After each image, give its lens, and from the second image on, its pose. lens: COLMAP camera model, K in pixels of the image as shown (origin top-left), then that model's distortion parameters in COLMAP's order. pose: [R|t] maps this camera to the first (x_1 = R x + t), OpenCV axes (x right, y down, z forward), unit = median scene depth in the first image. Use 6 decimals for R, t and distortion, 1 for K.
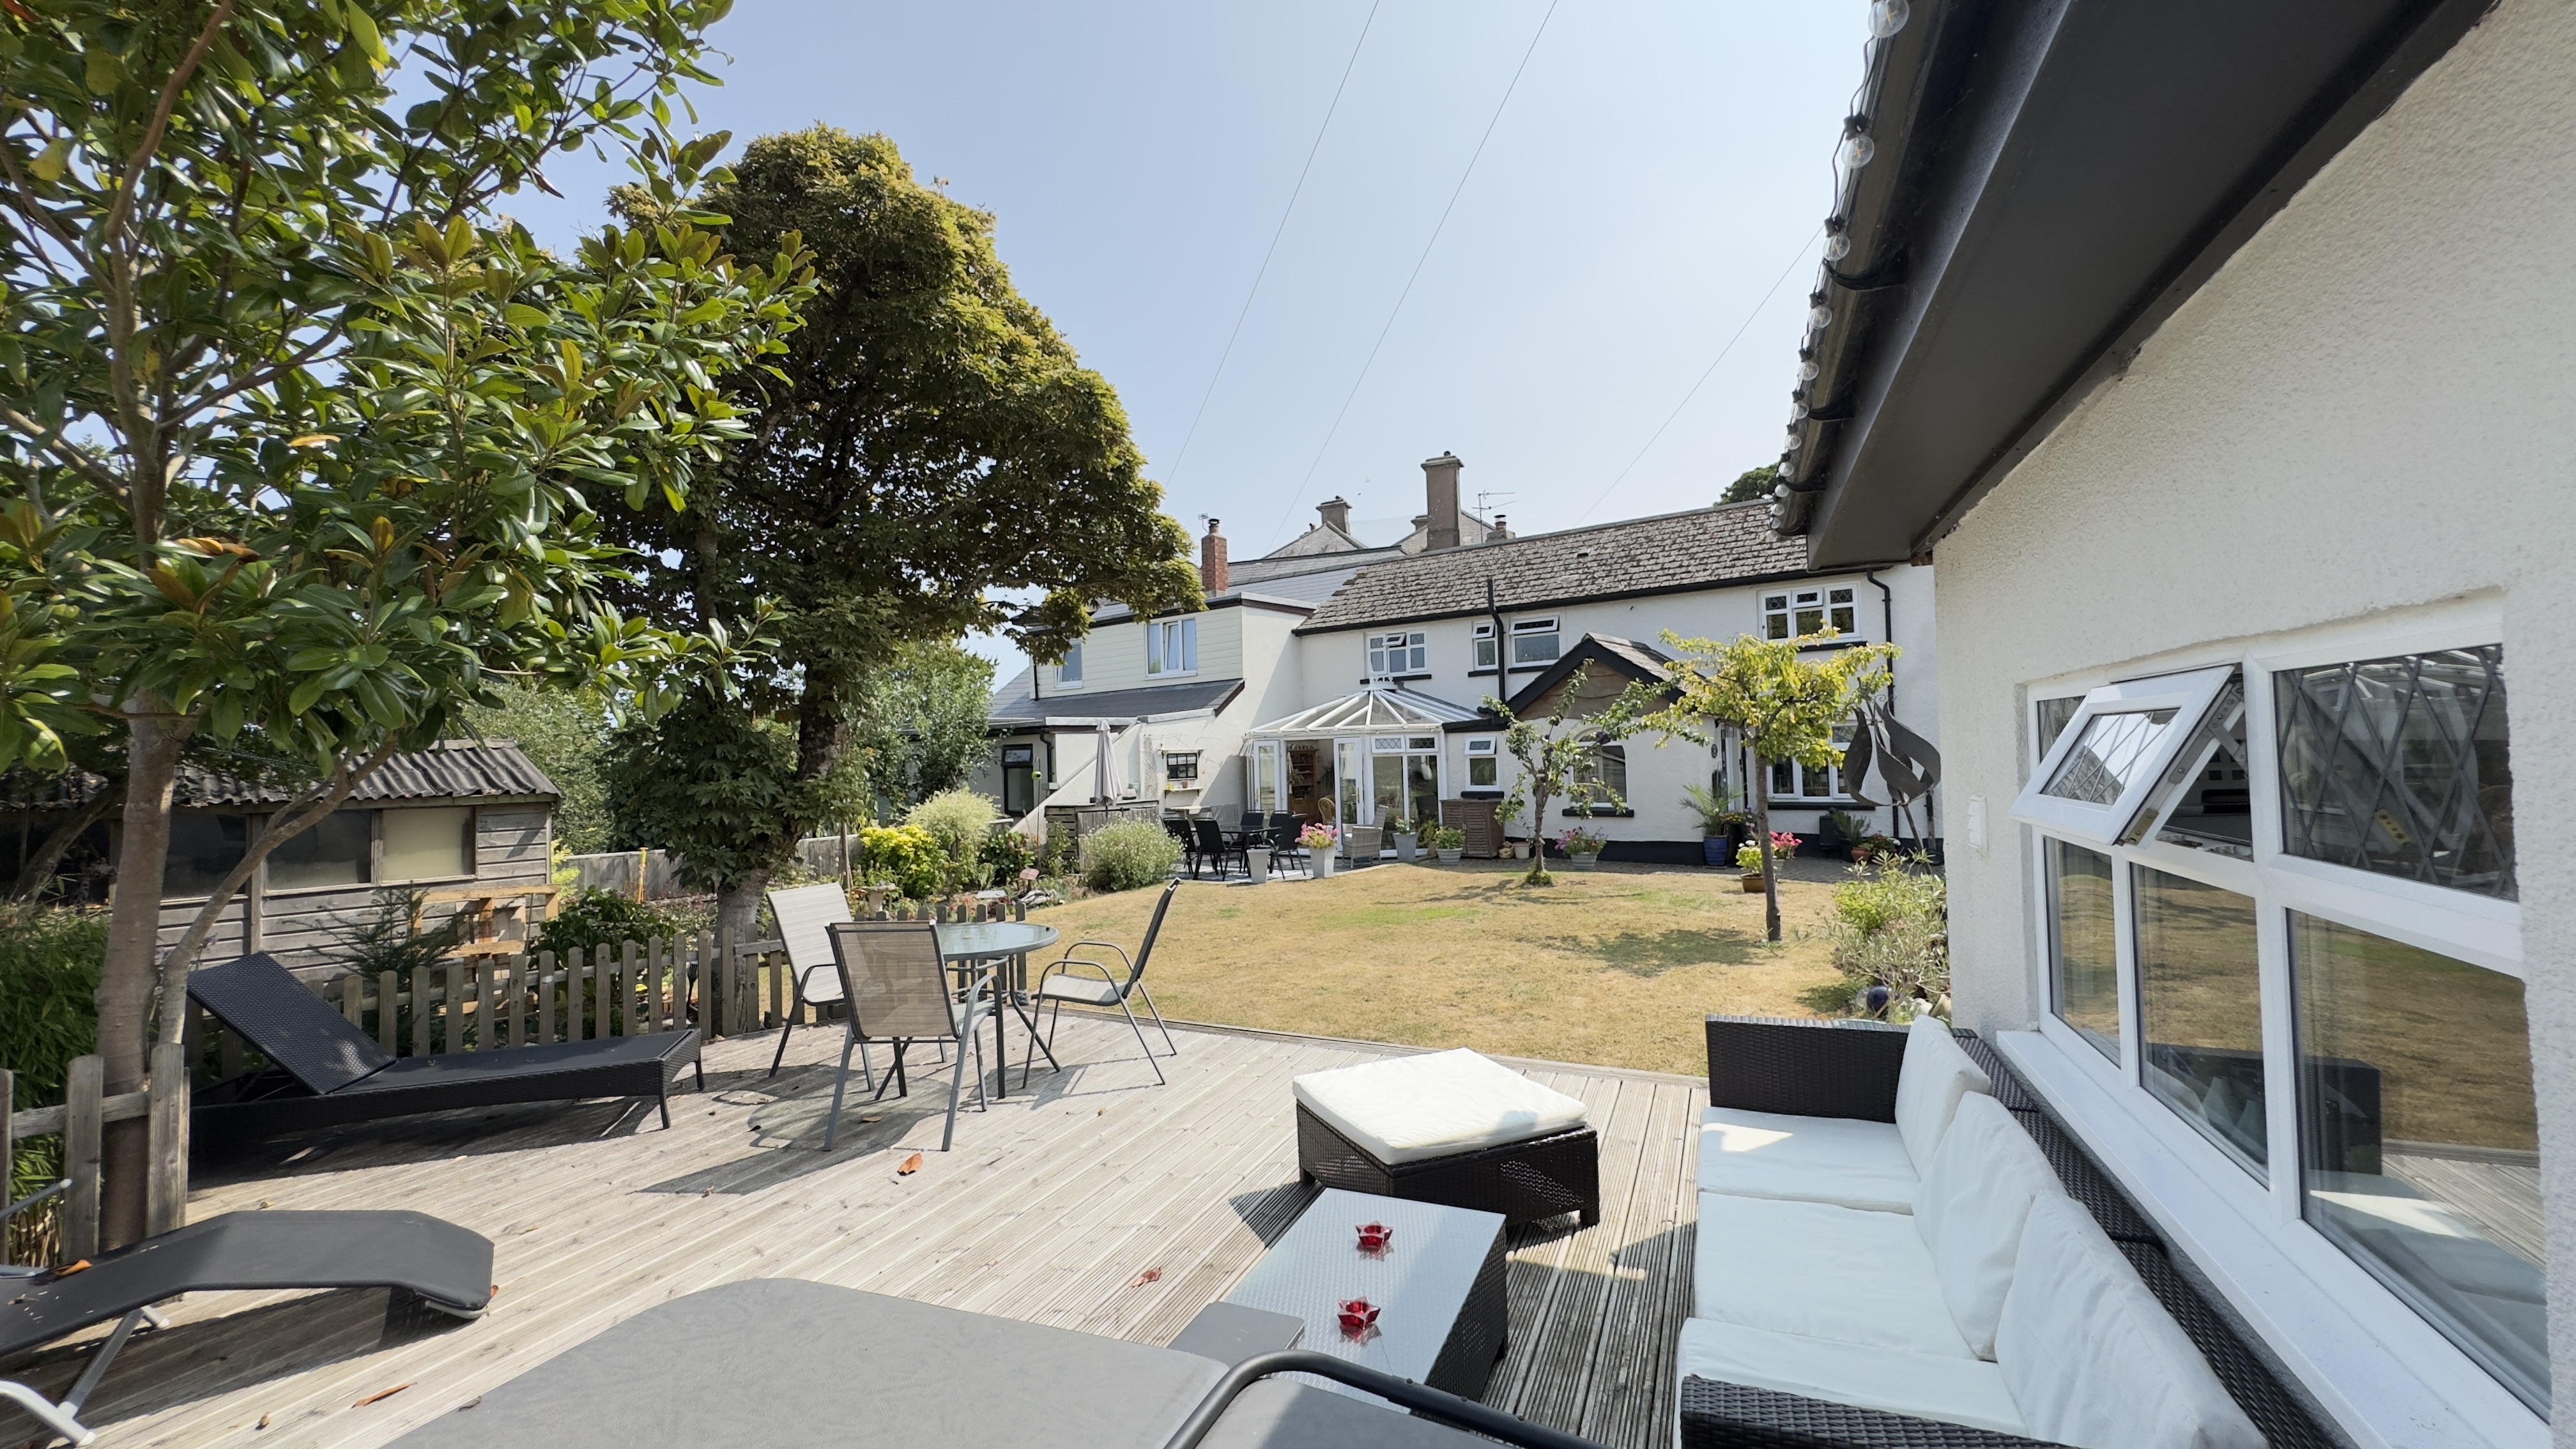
lens RADIAL K [[1032.1, 0, 1286.5], [0, 1032.1, 718.4], [0, 0, 1]] dist [-0.000211, 0.000158]
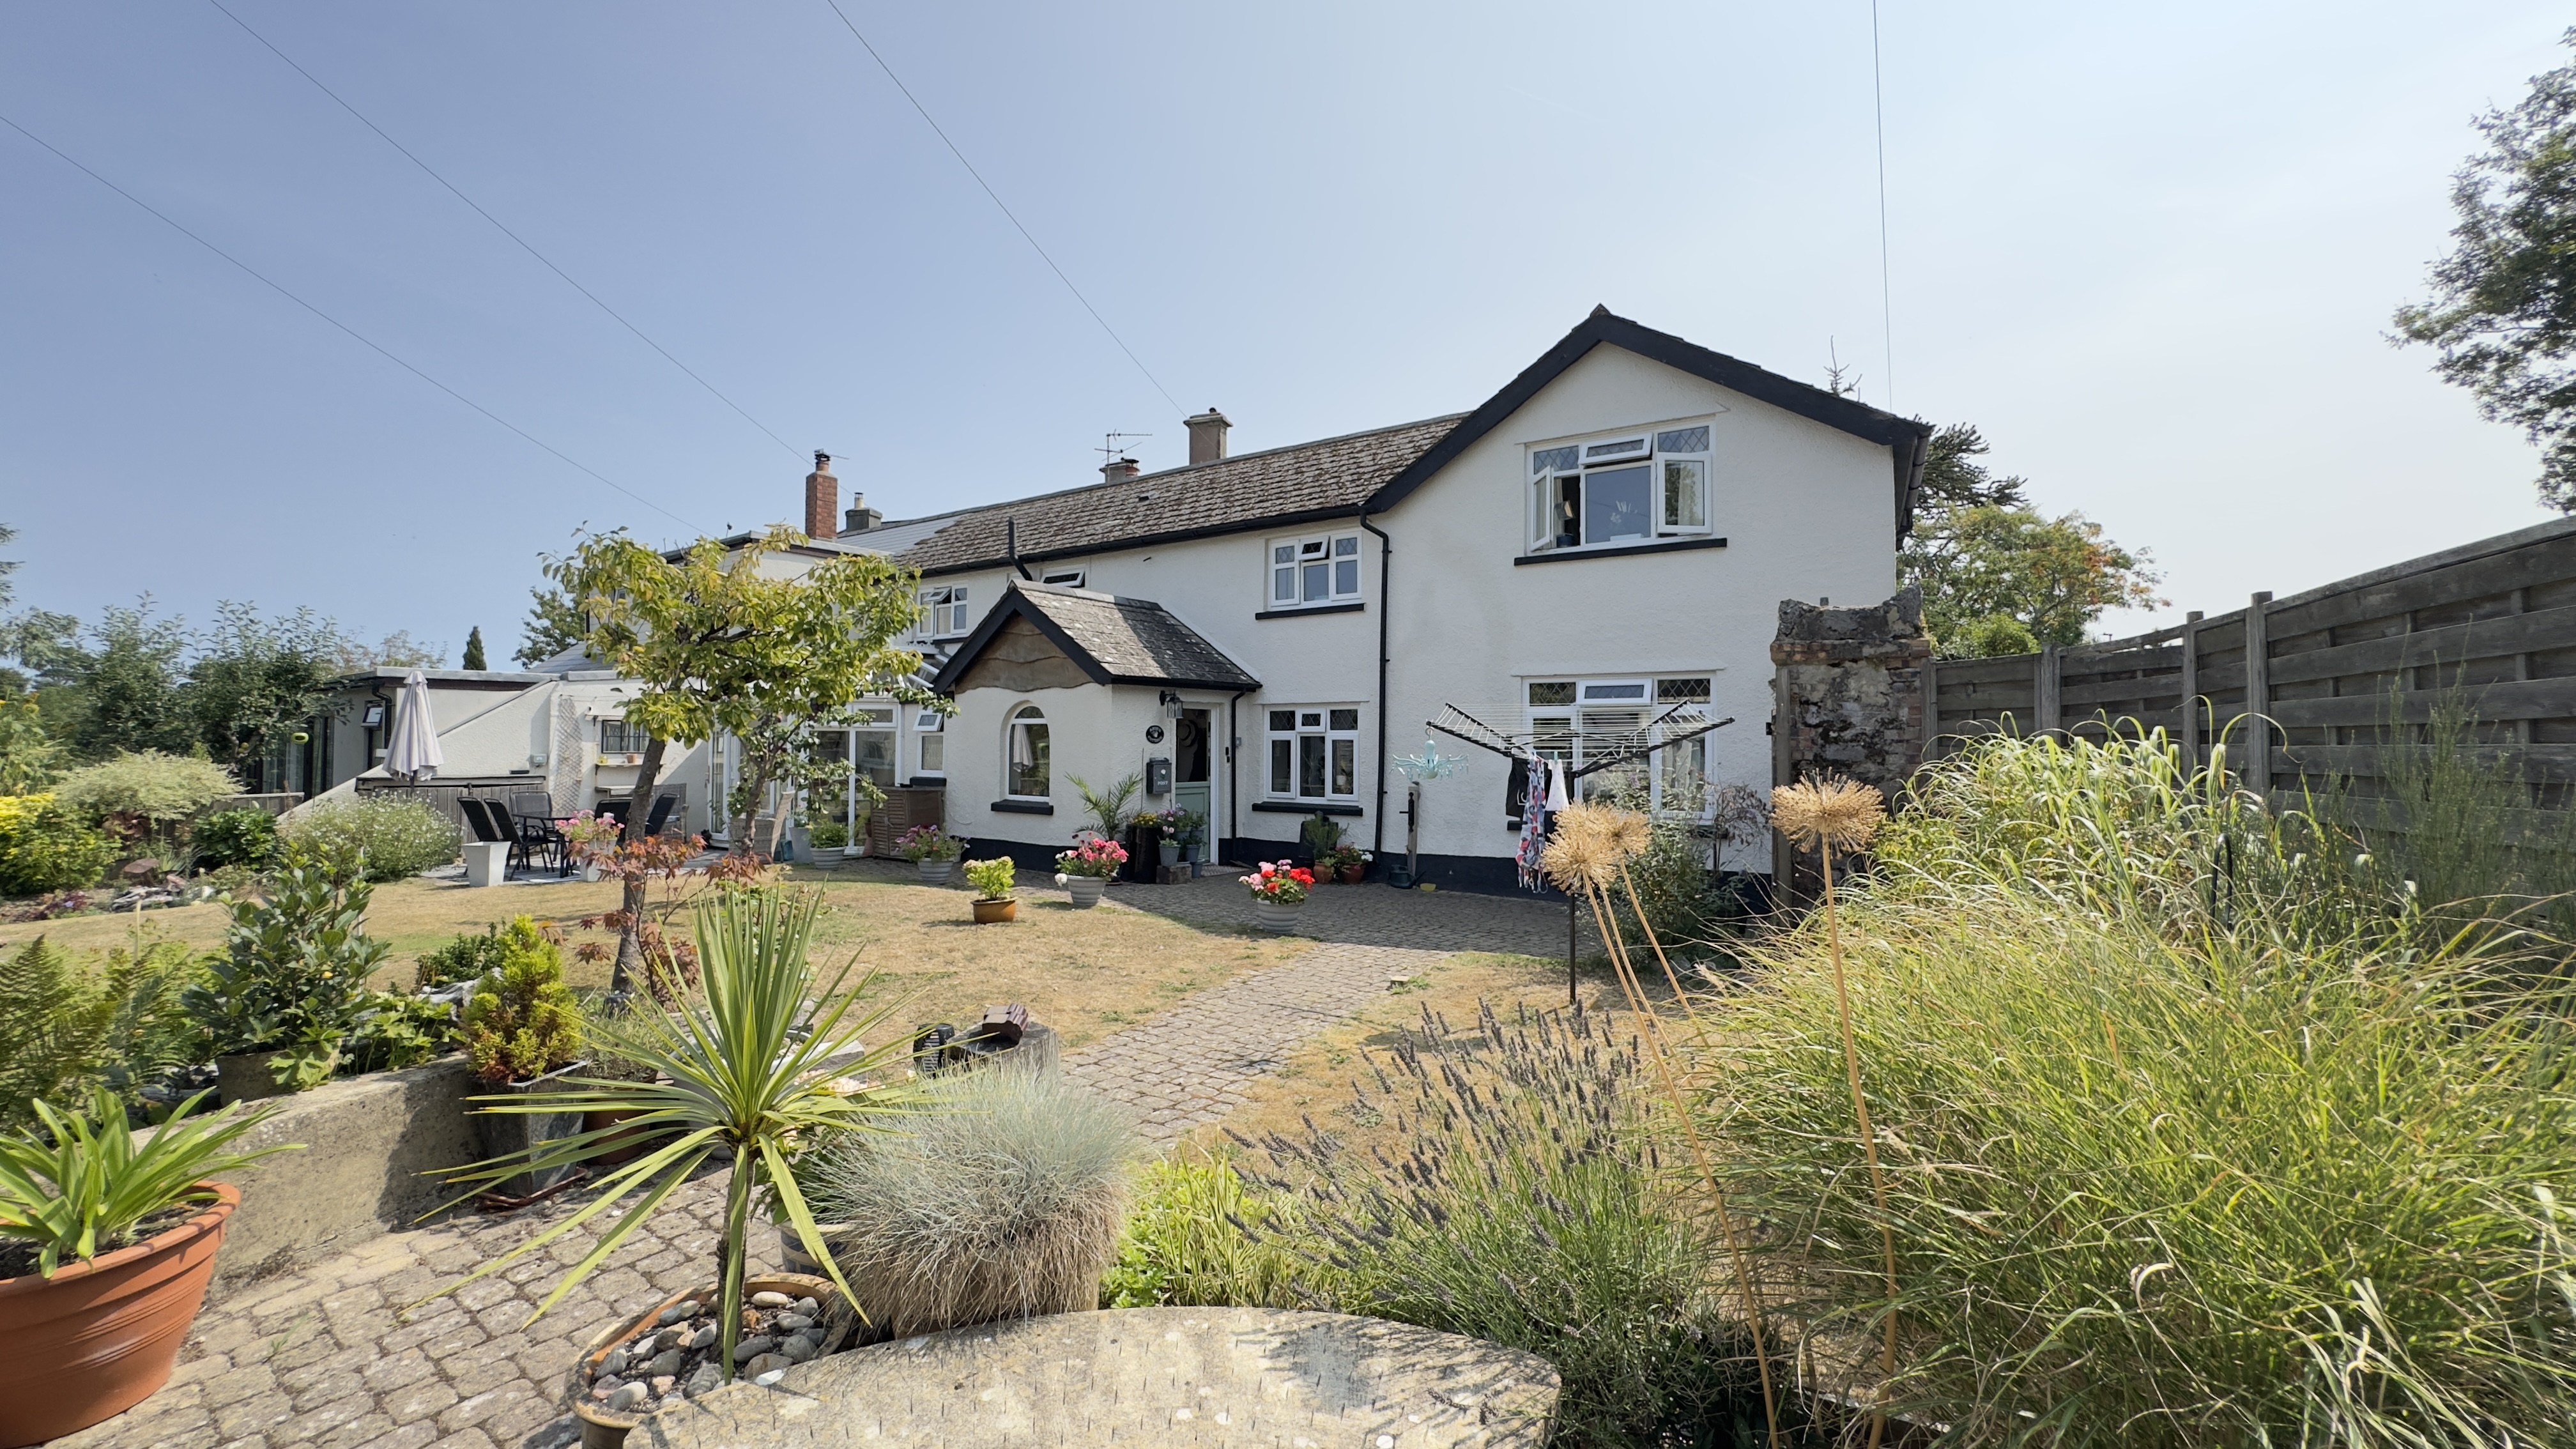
lens RADIAL K [[1030.7, 0, 1286.9], [0, 1030.7, 719.9], [0, 0, 1]] dist [-0.001713, -0.000259]
pose [[0.999060, 0.033749, 0.027211, 0.452122], [-0.034032, 0.999371, 0.010008, 0.008549], [-0.026856, -0.010924, 0.999580, 0.194399]]
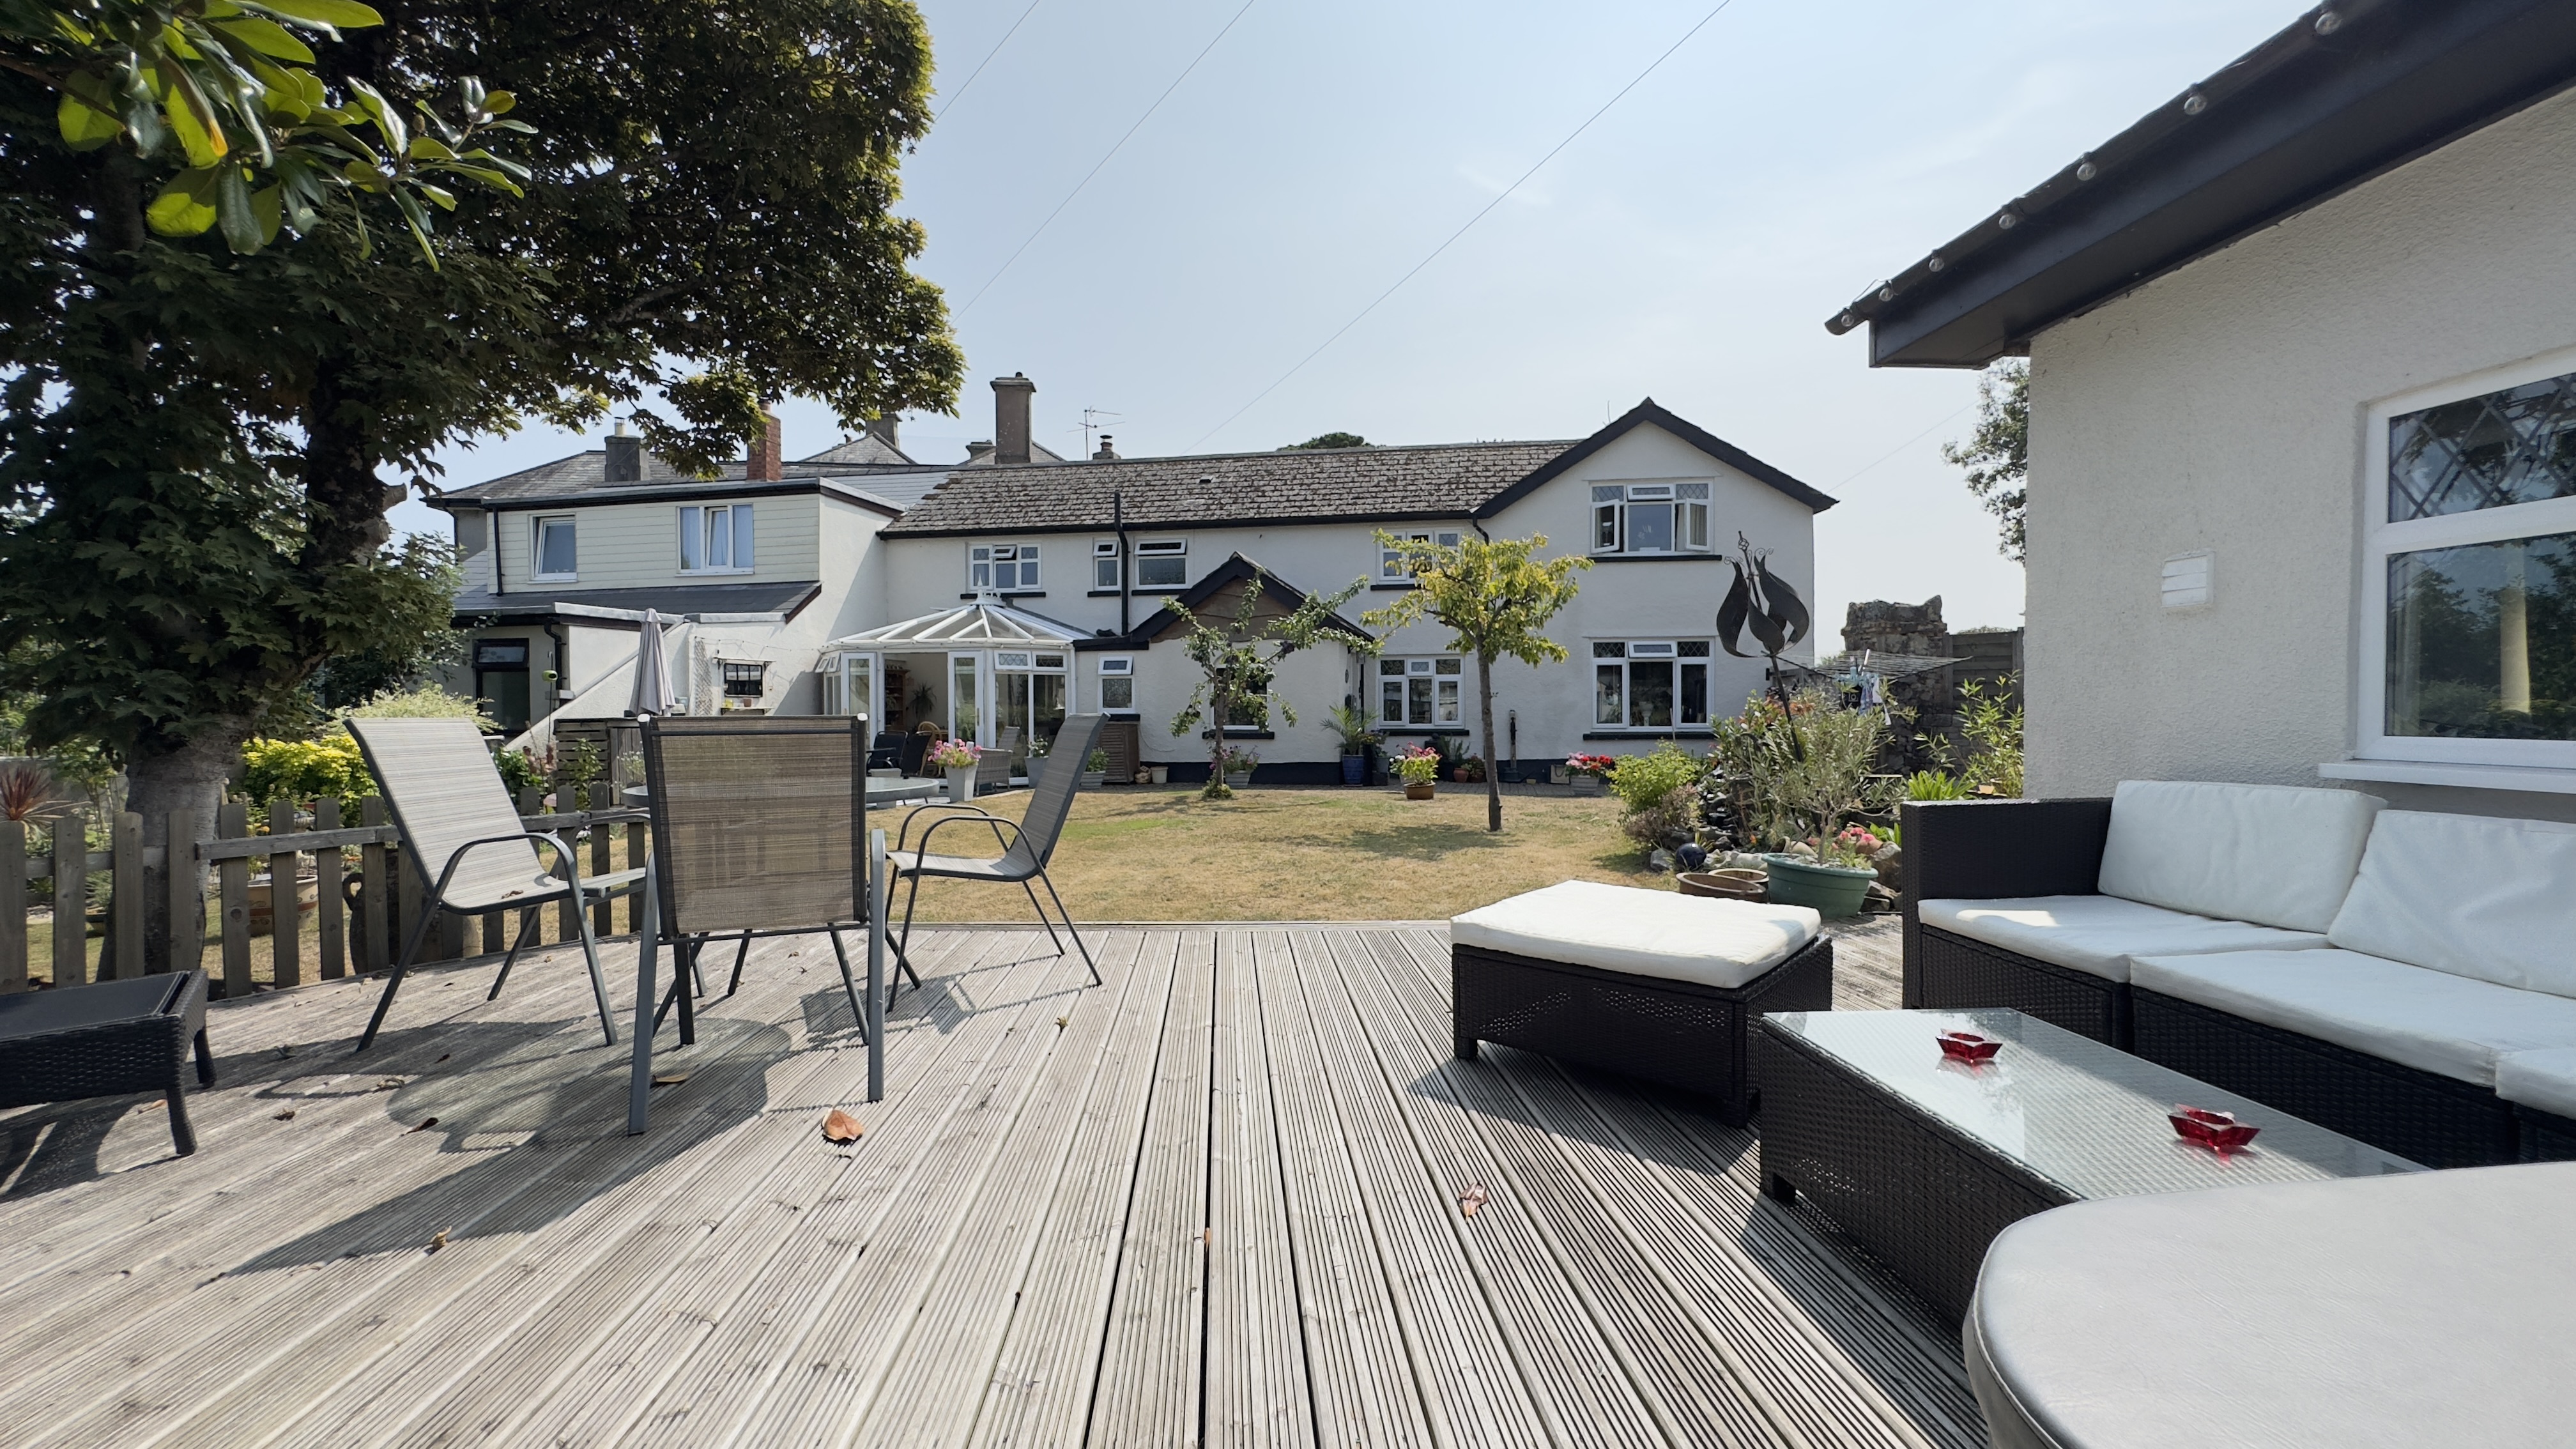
lens RADIAL K [[1032.1, 0, 1286.5], [0, 1032.1, 718.4], [0, 0, 1]] dist [-0.000211, 0.000158]
pose [[0.892424, 0.019895, 0.450759, -0.097161], [-0.036703, 0.998918, 0.028577, 0.042759], [-0.449702, -0.042047, 0.892188, 0.091909]]
